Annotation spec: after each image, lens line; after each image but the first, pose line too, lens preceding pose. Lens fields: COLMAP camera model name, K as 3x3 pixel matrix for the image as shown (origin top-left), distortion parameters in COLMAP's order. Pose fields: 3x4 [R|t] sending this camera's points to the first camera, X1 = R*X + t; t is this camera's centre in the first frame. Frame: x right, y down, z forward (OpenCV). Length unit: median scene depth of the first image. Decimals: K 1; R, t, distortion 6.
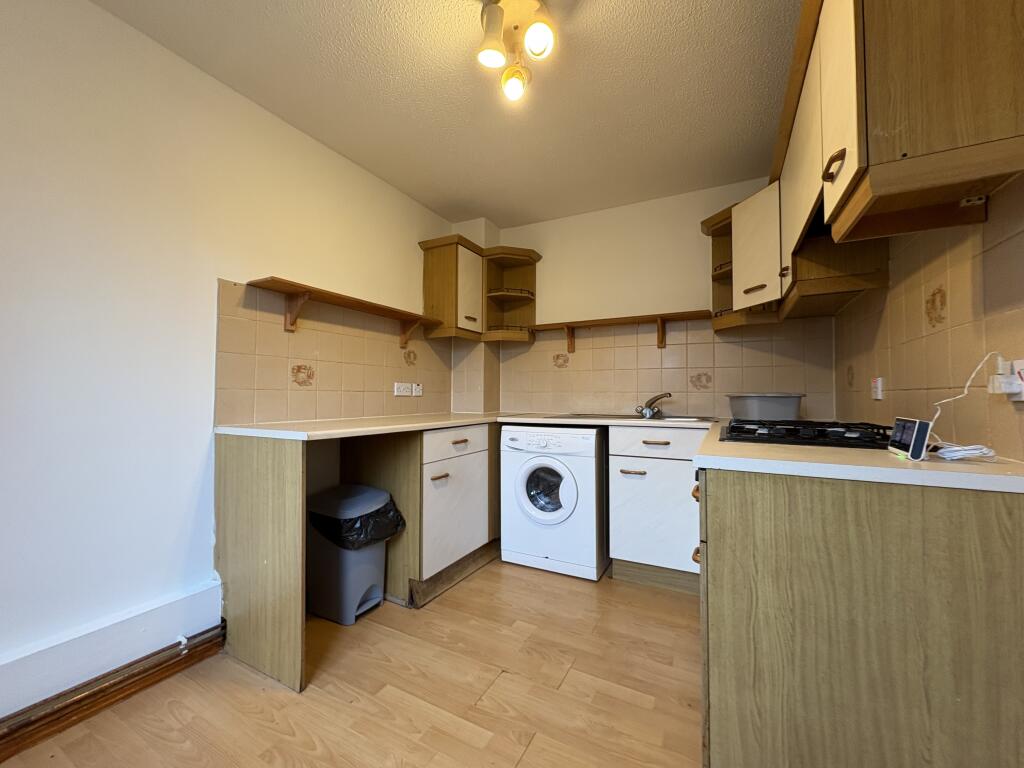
lens RADIAL K [[406.4, 0, 511.2], [0, 406.4, 384.0], [0, 0, 1]] dist [-0.003723, 0.000292]
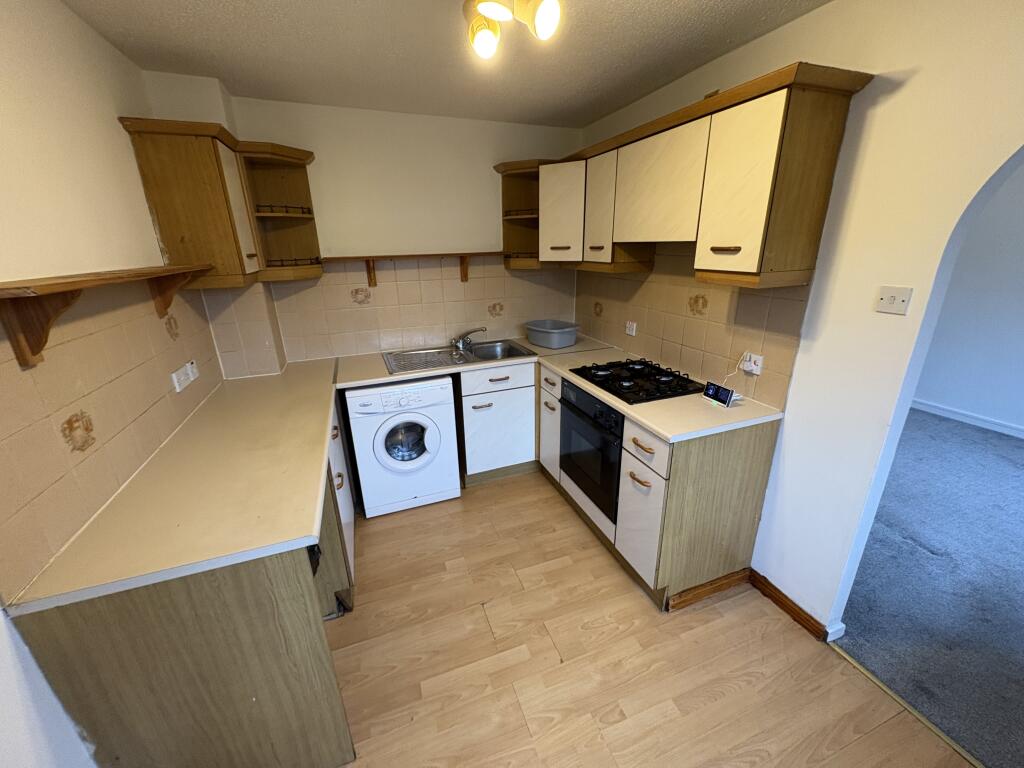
lens RADIAL K [[406.4, 0, 512.7], [0, 406.4, 383.8], [0, 0, 1]] dist [-0.003723, 0.000292]
pose [[0.659409, -0.261504, 0.704837, -0.451265], [0.000386, 0.937670, 0.347527, -0.250679], [-0.751784, -0.228890, 0.618409, 0.209791]]
